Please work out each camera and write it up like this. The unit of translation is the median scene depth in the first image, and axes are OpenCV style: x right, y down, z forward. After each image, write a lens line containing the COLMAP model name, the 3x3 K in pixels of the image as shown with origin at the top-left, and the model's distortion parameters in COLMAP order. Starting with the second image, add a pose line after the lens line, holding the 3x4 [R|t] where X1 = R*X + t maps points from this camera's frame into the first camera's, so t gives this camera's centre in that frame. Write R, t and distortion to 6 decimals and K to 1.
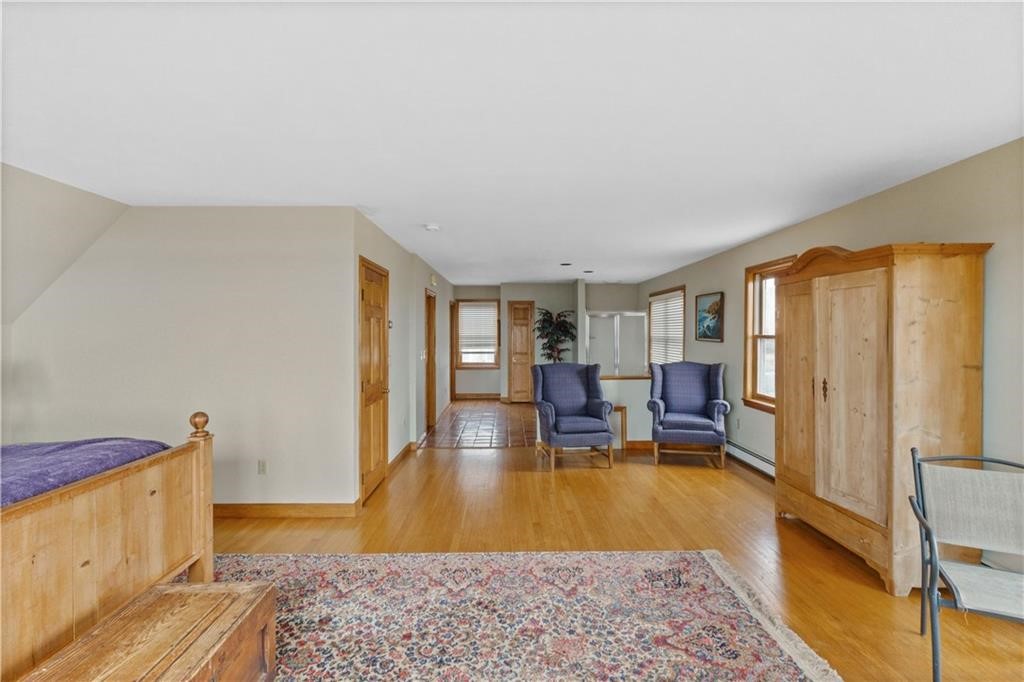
lens RADIAL K [[495.1, 0, 518.2], [0, 495.1, 334.5], [0, 0, 1]] dist [-0.000938, 0.000141]
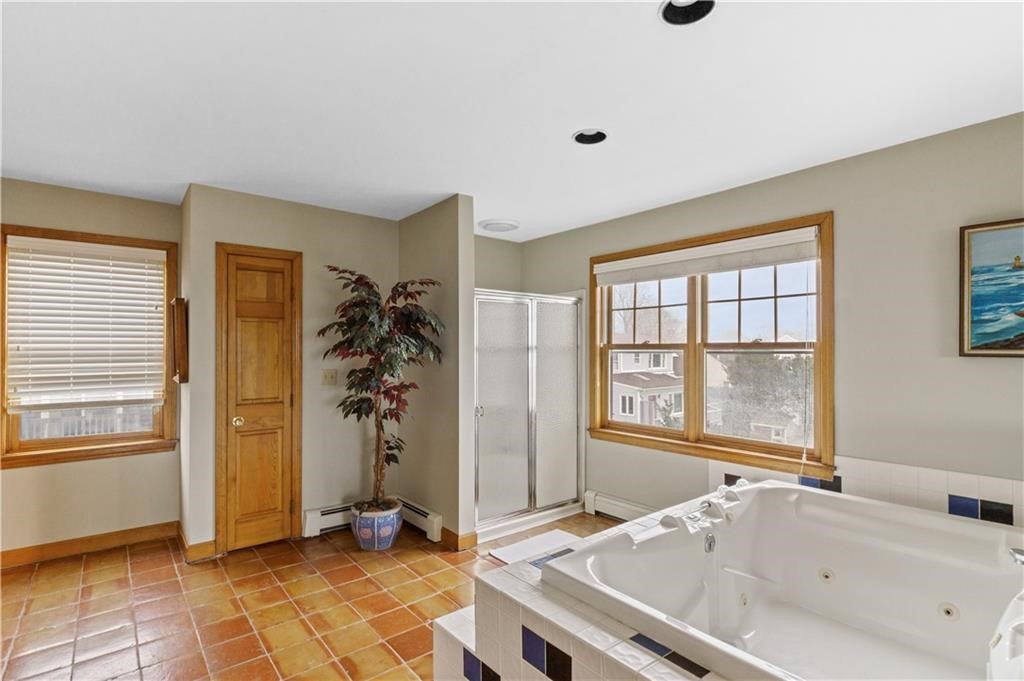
lens RADIAL K [[495.1, 0, 514.9], [0, 495.1, 345.0], [0, 0, 1]] dist [-0.000938, 0.000141]
pose [[0.784399, 0.006025, 0.620228, -0.069946], [0.005945, 0.999834, -0.017231, 0.006395], [-0.620228, 0.017203, 0.784233, 0.636429]]
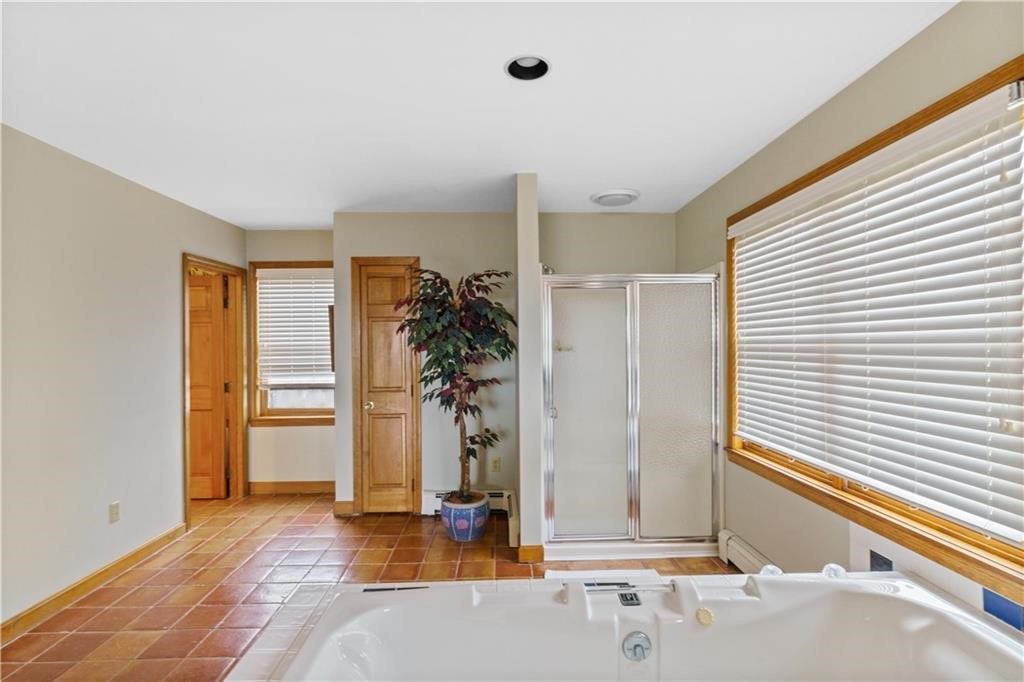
lens RADIAL K [[495.1, 0, 519.3], [0, 495.1, 343.5], [0, 0, 1]] dist [-0.000938, 0.000141]
pose [[0.999886, -0.008959, 0.012190, 0.109463], [0.009095, 0.999897, -0.011134, 0.006791], [-0.012089, 0.011244, 0.999864, 0.614760]]
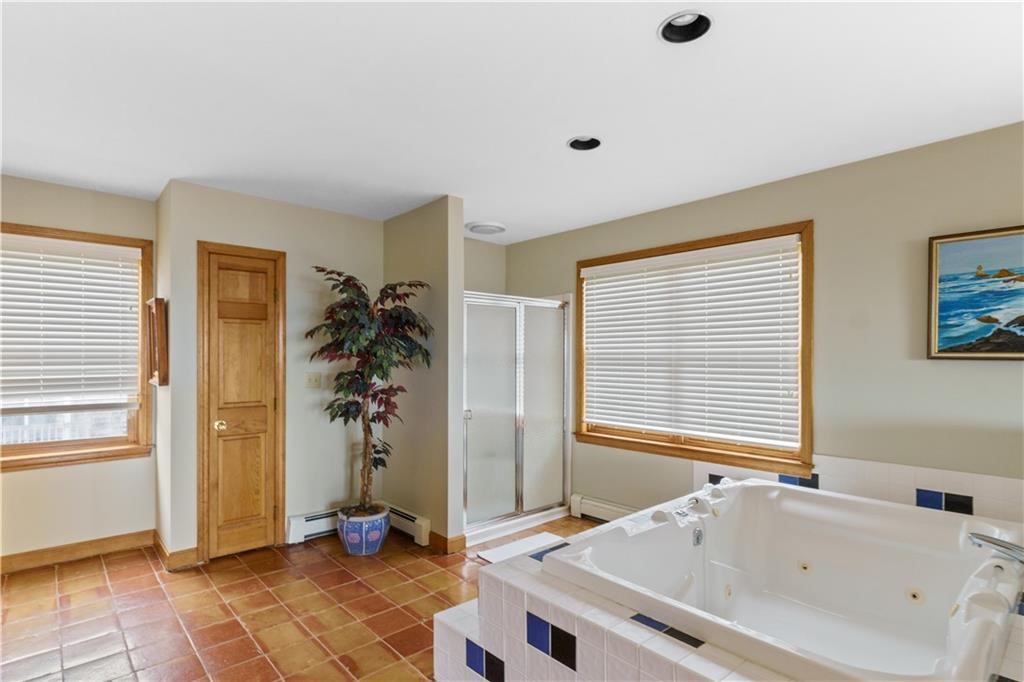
lens RADIAL K [[515.2, 0, 517.7], [0, 515.2, 355.5], [0, 0, 1]] dist [-0.000847, -0.000588]
pose [[0.747953, 0.002582, 0.663747, -0.087644], [0.003926, 0.999958, -0.008313, 0.008801], [-0.663740, 0.008824, 0.747911, 0.632262]]
